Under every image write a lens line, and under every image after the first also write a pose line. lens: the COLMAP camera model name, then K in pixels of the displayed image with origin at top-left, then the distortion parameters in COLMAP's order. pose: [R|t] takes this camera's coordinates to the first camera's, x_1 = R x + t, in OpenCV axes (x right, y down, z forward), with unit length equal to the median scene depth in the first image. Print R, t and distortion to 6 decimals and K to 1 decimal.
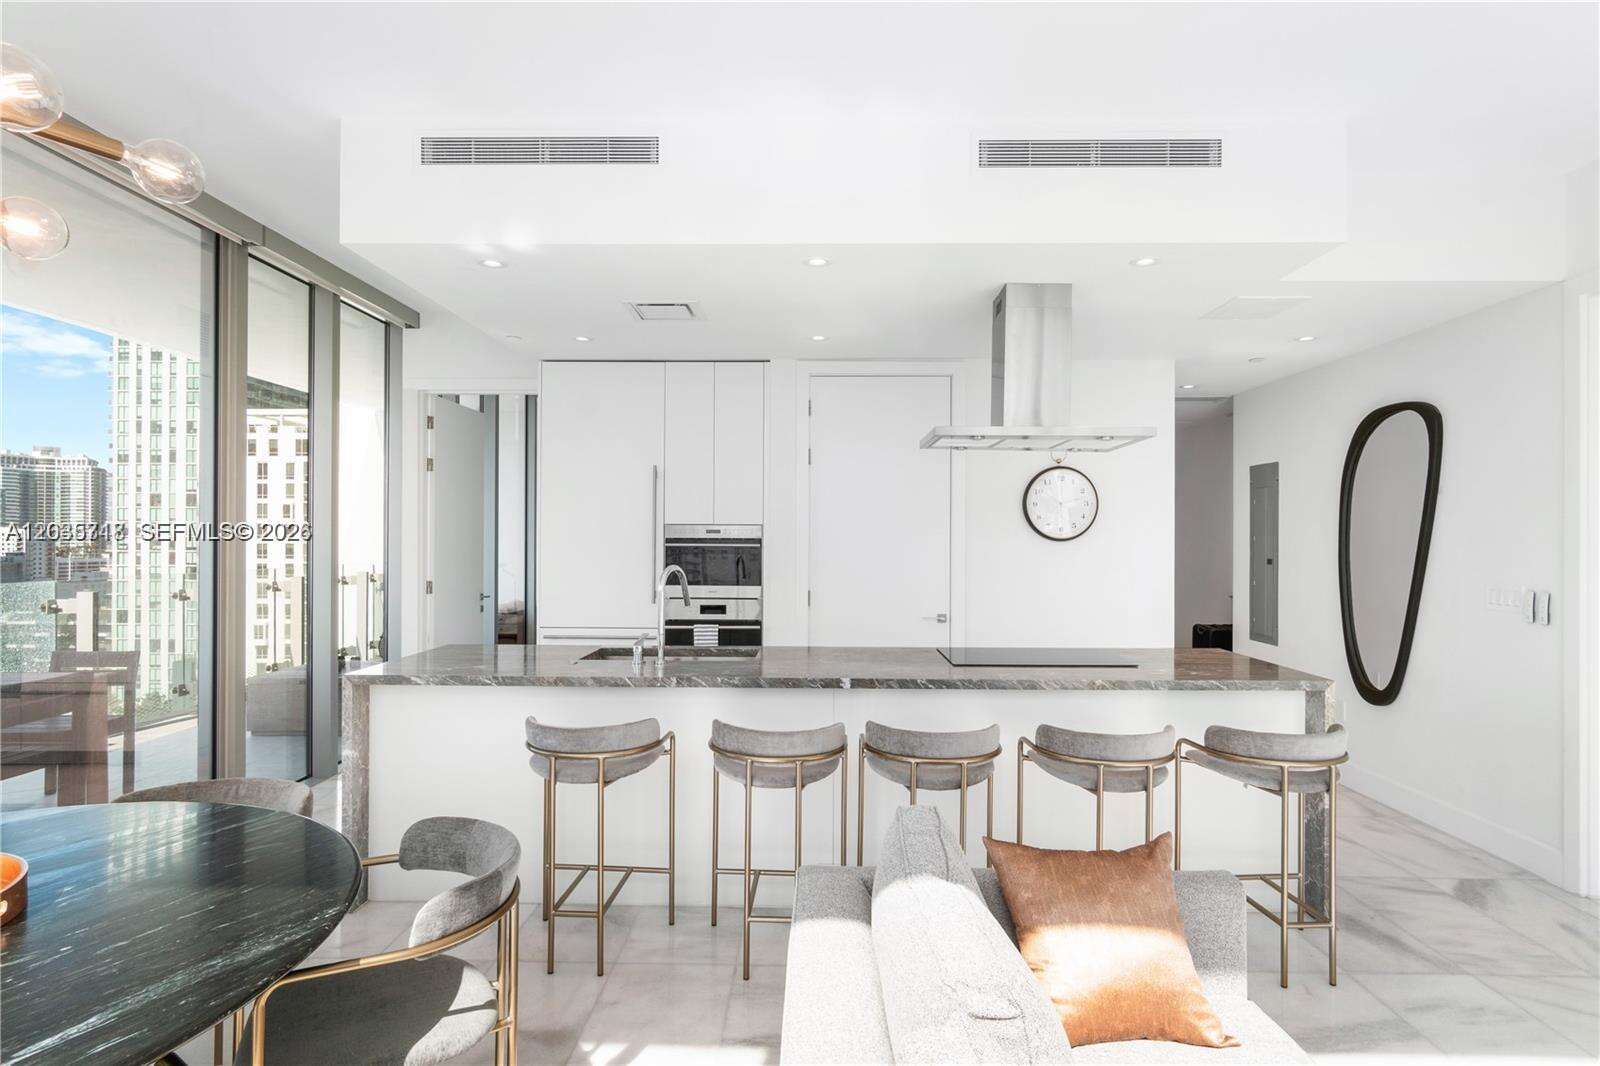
lens RADIAL K [[856.7, 0, 835.1], [0, 856.7, 532.3], [0, 0, 1]] dist [-0.027470, 0.000128]
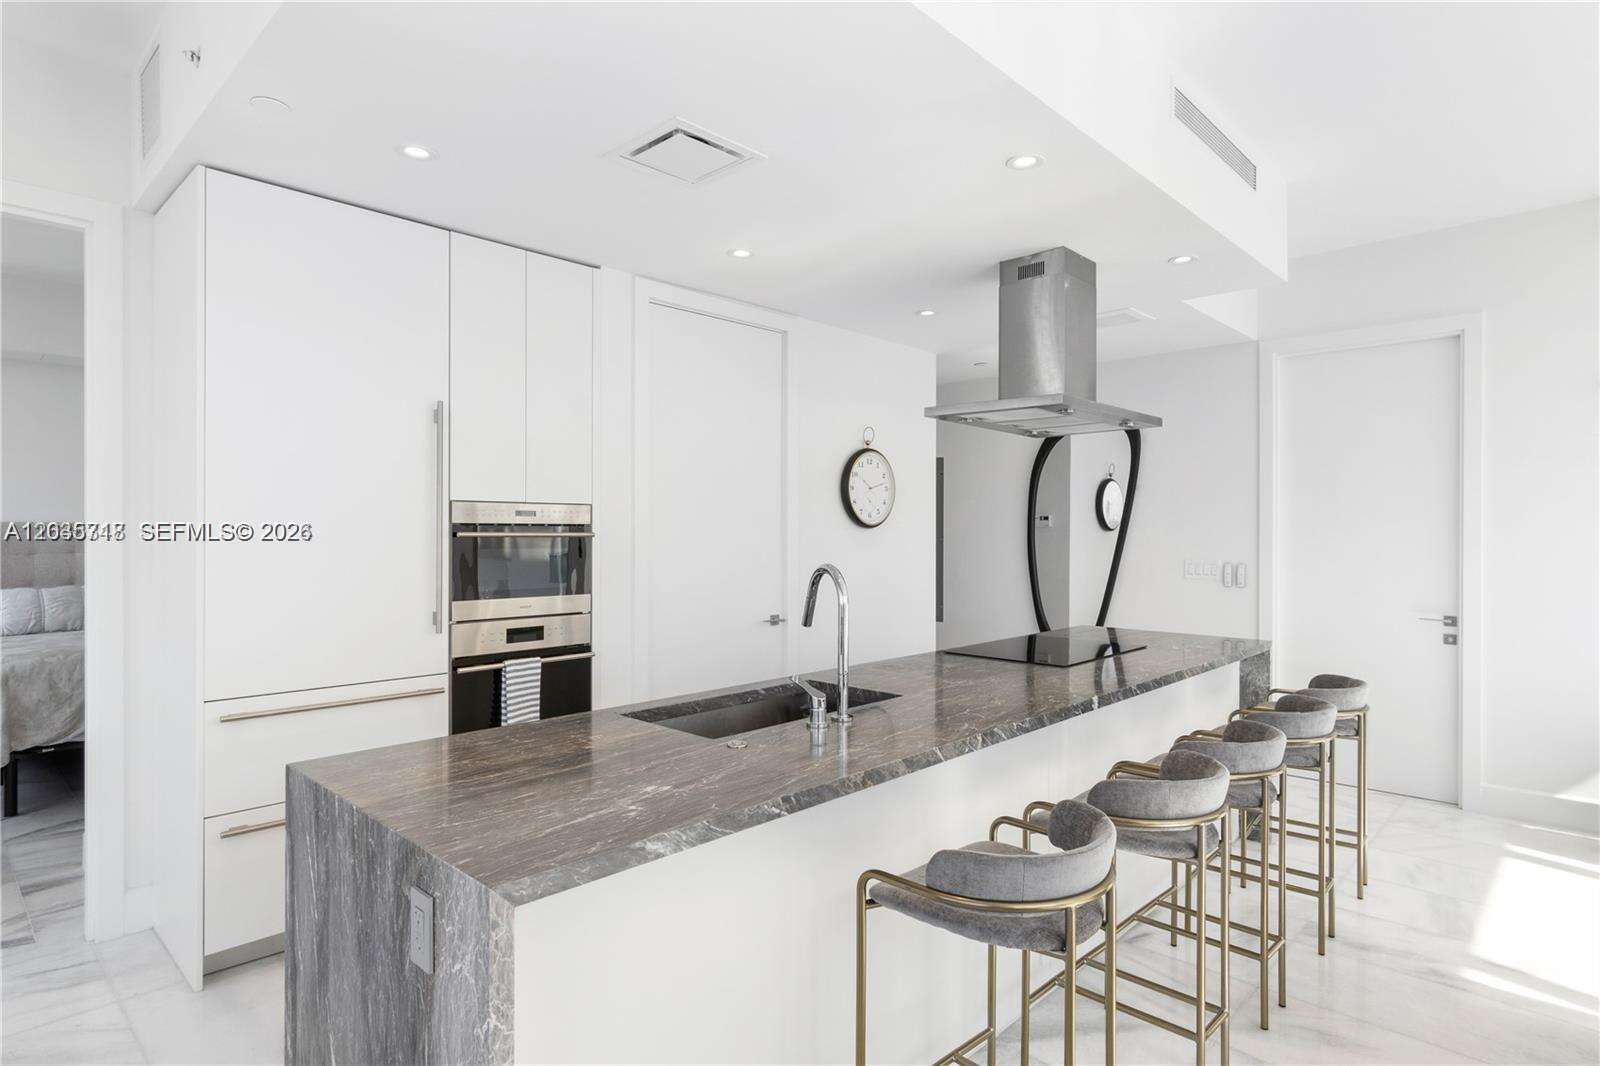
lens RADIAL K [[856.7, 0, 835.1], [0, 856.7, 532.3], [0, 0, 1]] dist [-0.027470, 0.000128]
pose [[0.674540, -0.003861, 0.738228, -0.460024], [-0.006095, 0.999923, 0.010799, 0.004867], [-0.738213, -0.011784, 0.674465, 0.393614]]
